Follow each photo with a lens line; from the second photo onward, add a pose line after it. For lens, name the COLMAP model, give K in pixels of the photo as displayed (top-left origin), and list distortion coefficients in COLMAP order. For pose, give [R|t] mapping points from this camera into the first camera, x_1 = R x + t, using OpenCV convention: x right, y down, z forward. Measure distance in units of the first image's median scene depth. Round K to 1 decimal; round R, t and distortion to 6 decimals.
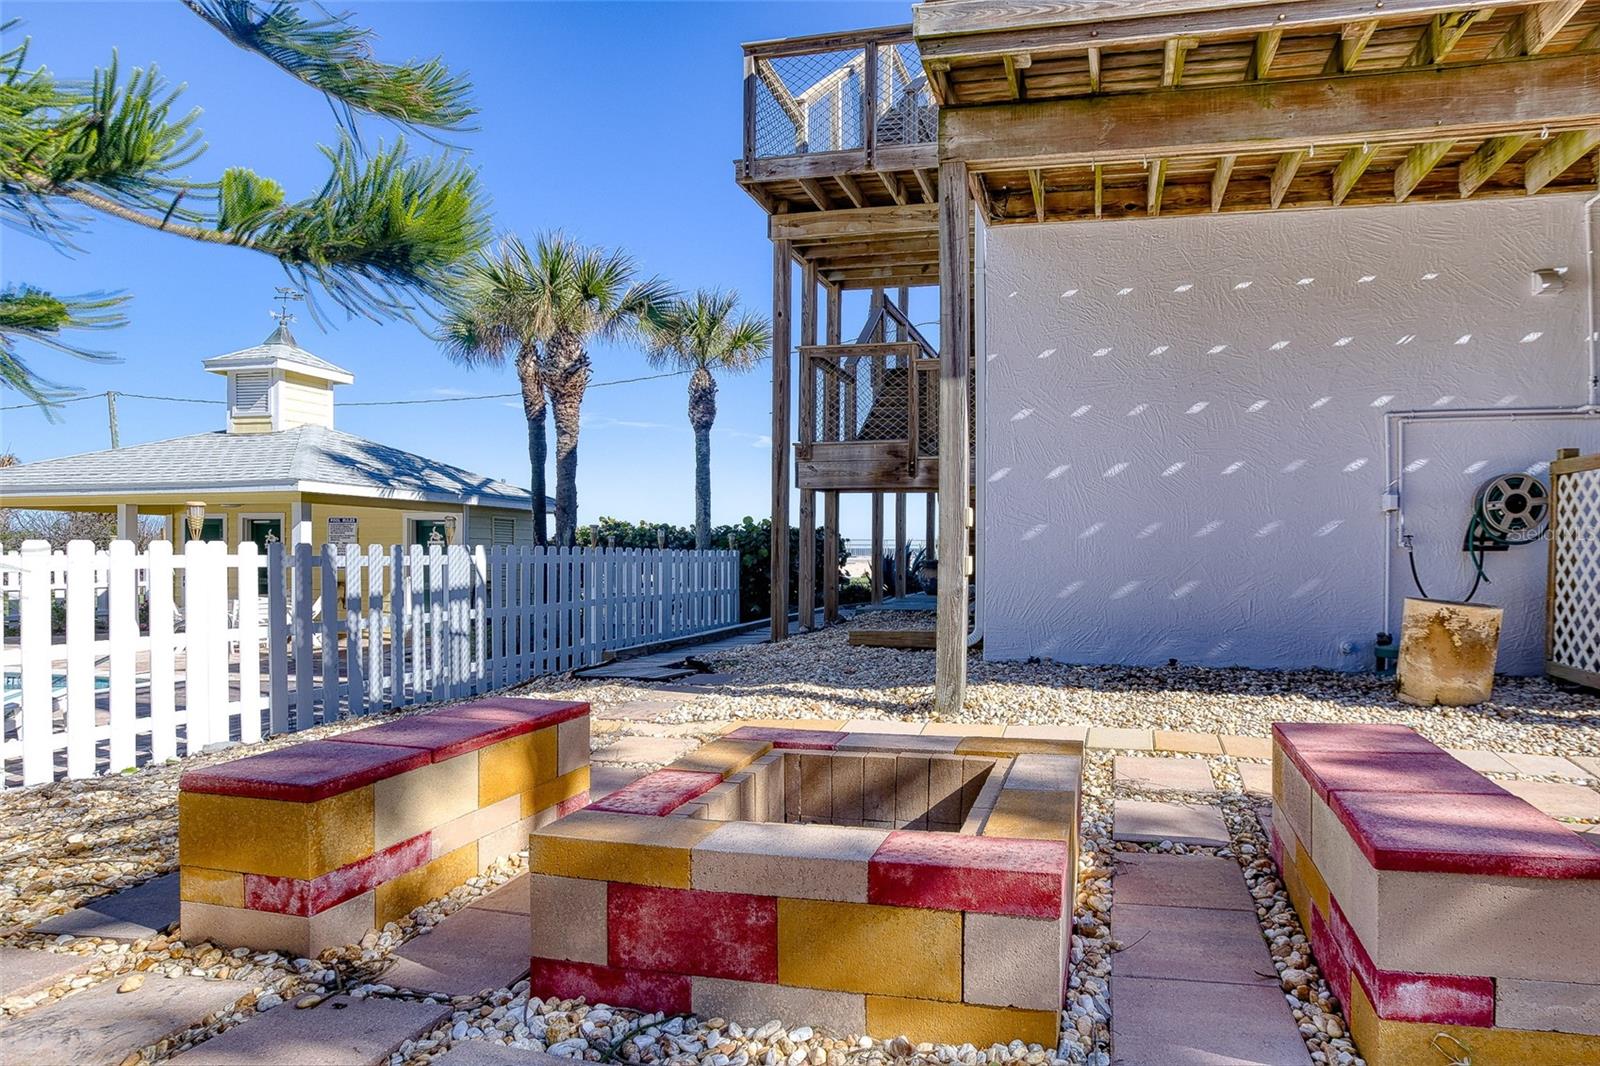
lens RADIAL K [[848.1, 0, 800.0], [0, 848.1, 533.0], [0, 0, 1]] dist [0.000251, -0.000024]
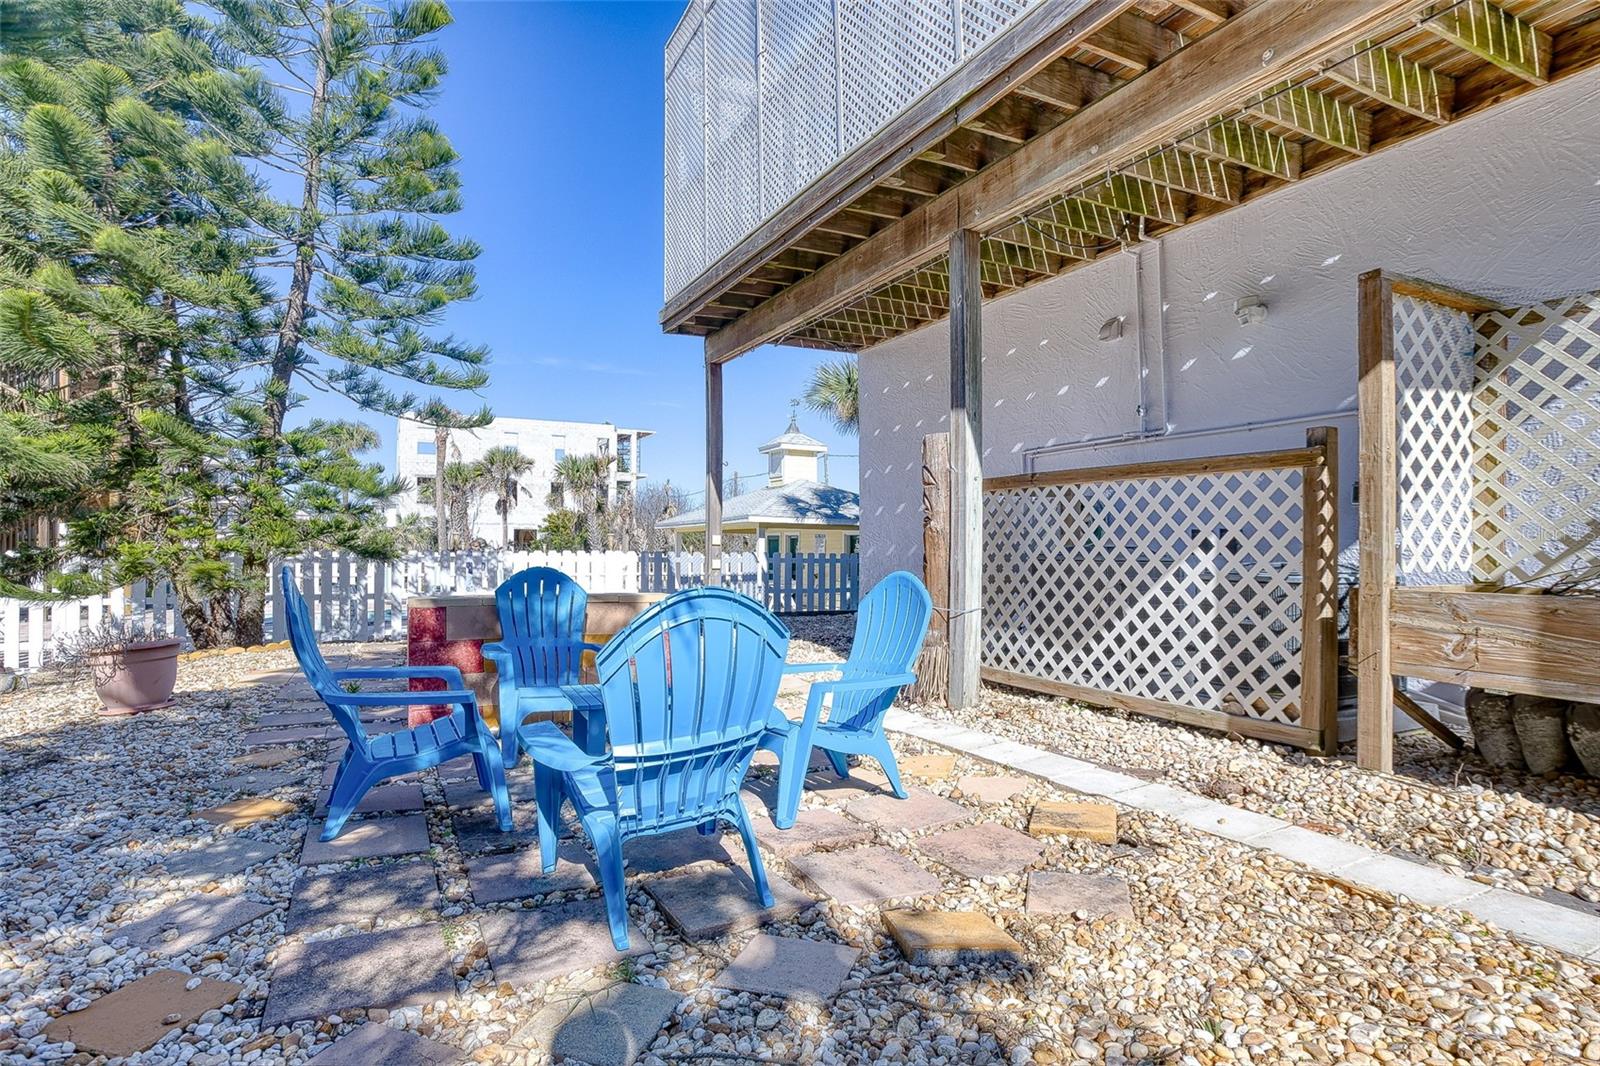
lens RADIAL K [[848.1, 0, 800.0], [0, 848.1, 533.0], [0, 0, 1]] dist [0.000251, -0.000024]
pose [[0.605375, -0.010448, -0.795872, 0.803092], [0.006435, 0.999945, -0.008232, -0.008417], [0.795915, -0.000138, 0.605409, -0.017832]]
